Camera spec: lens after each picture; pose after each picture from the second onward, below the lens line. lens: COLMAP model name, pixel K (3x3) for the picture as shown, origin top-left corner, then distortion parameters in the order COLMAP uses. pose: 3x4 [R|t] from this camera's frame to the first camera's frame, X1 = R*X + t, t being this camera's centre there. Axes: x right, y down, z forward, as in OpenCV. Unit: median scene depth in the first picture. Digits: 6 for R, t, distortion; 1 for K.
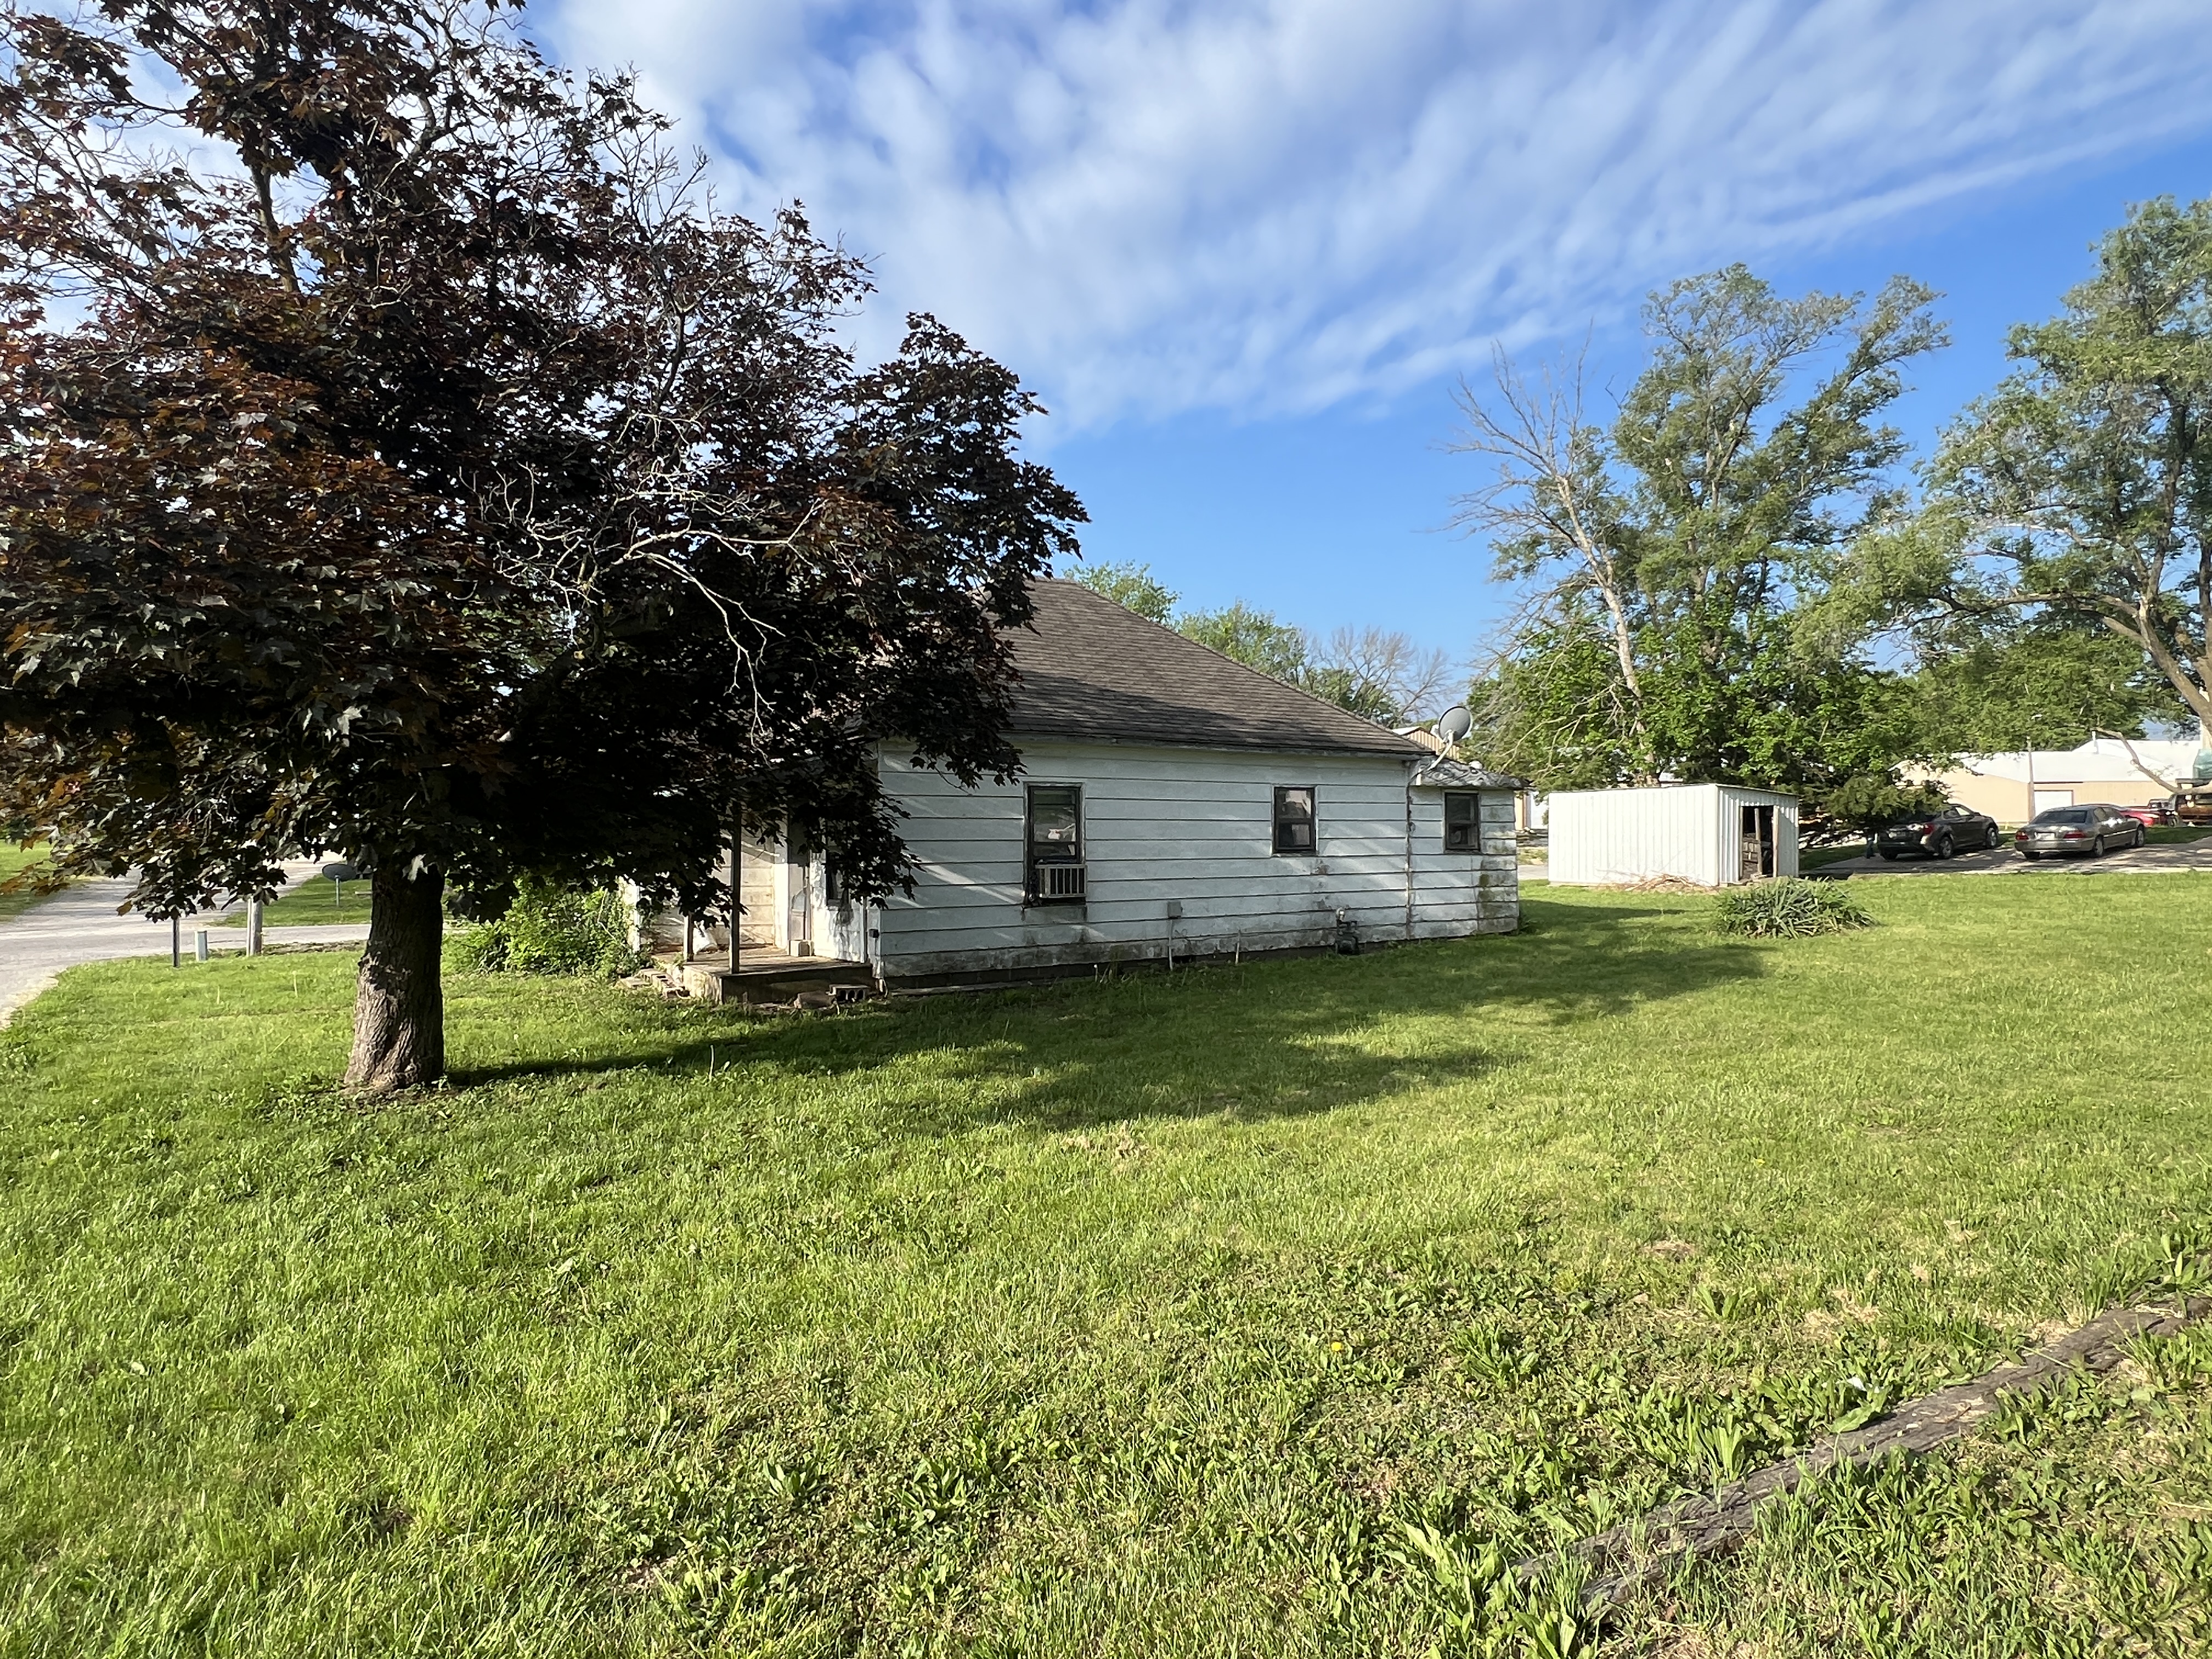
lens RADIAL K [[1253.7, 0, 1105.0], [0, 1253.7, 826.6], [0, 0, 1]] dist [0.044842, 0.000312]
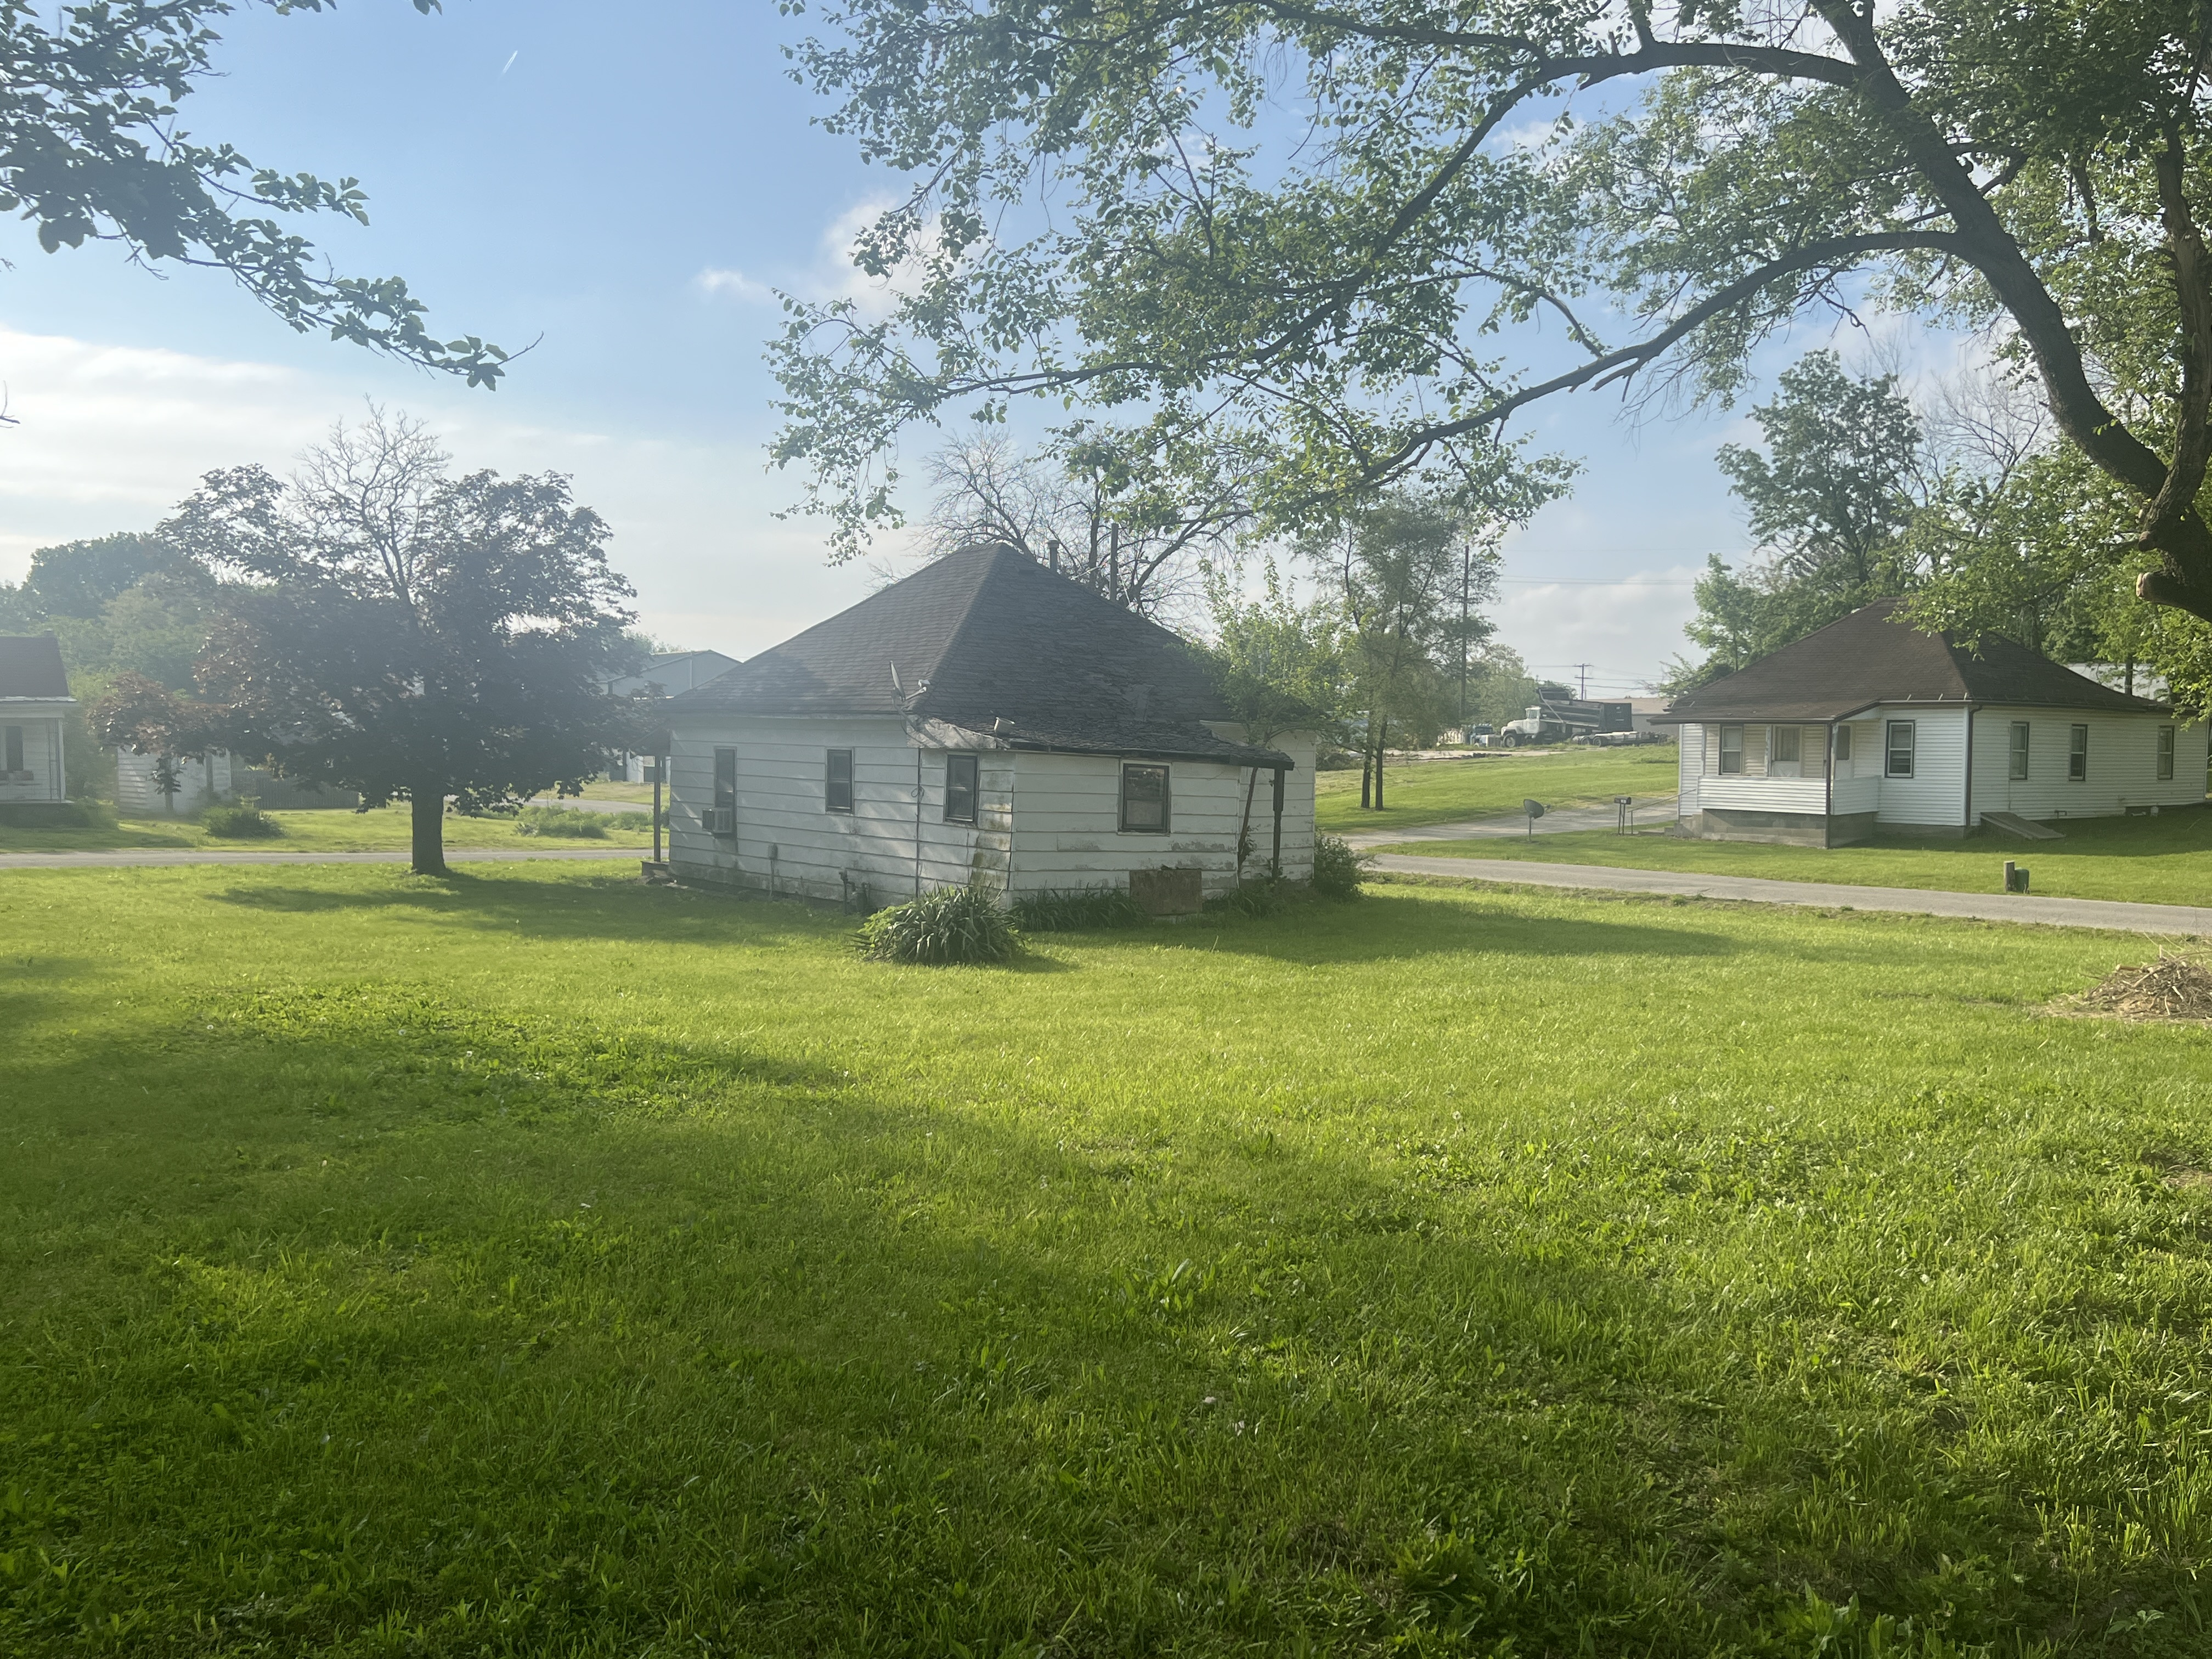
lens RADIAL K [[1886.9, 0, 1111.3], [0, 1886.9, 860.2], [0, 0, 1]] dist [0.075399, -0.007096]
pose [[0.044683, 0.075374, -0.996154, 1.561721], [0.001437, 0.997144, 0.075513, -0.052229], [0.999000, -0.004805, 0.044447, 1.031084]]
